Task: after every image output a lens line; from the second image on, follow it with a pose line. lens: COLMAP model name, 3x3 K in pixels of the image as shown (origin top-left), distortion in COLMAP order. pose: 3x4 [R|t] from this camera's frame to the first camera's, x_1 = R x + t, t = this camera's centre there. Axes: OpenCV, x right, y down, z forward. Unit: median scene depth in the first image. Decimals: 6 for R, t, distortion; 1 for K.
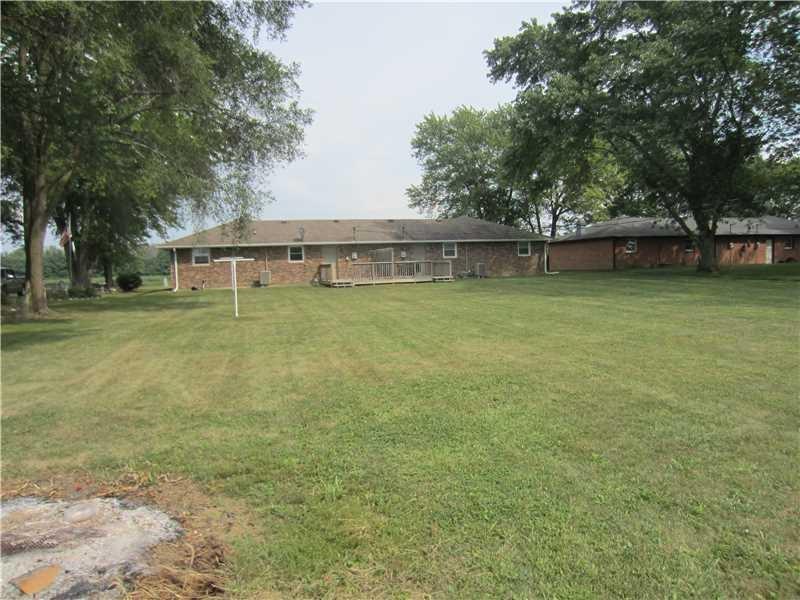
lens RADIAL K [[563.4, 0, 400.0], [0, 563.4, 300.0], [0, 0, 1]] dist [-0.003076, -0.000996]
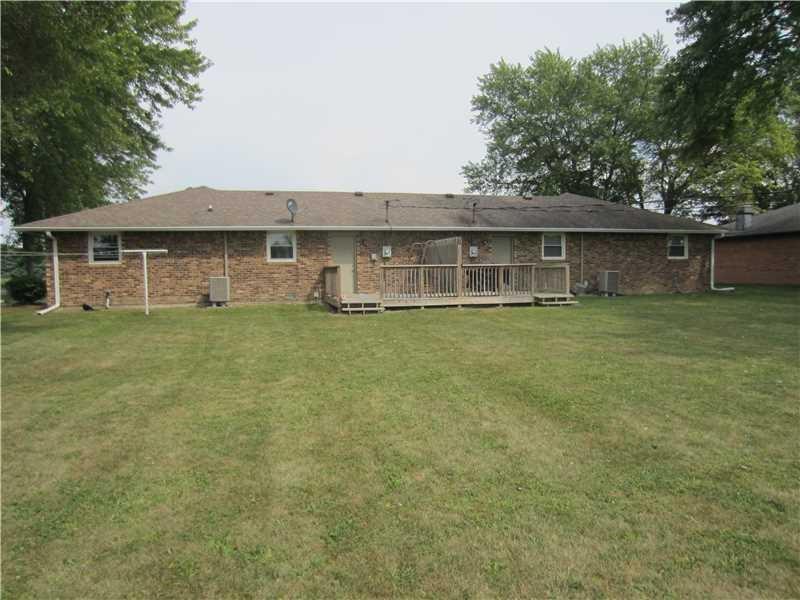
lens RADIAL K [[563.4, 0, 400.0], [0, 563.4, 300.0], [0, 0, 1]] dist [-0.003076, -0.000996]
pose [[0.997567, 0.023594, -0.065603, -0.030041], [-0.024007, 0.999697, -0.005504, -0.028264], [0.065454, 0.007065, 0.997831, 0.442114]]
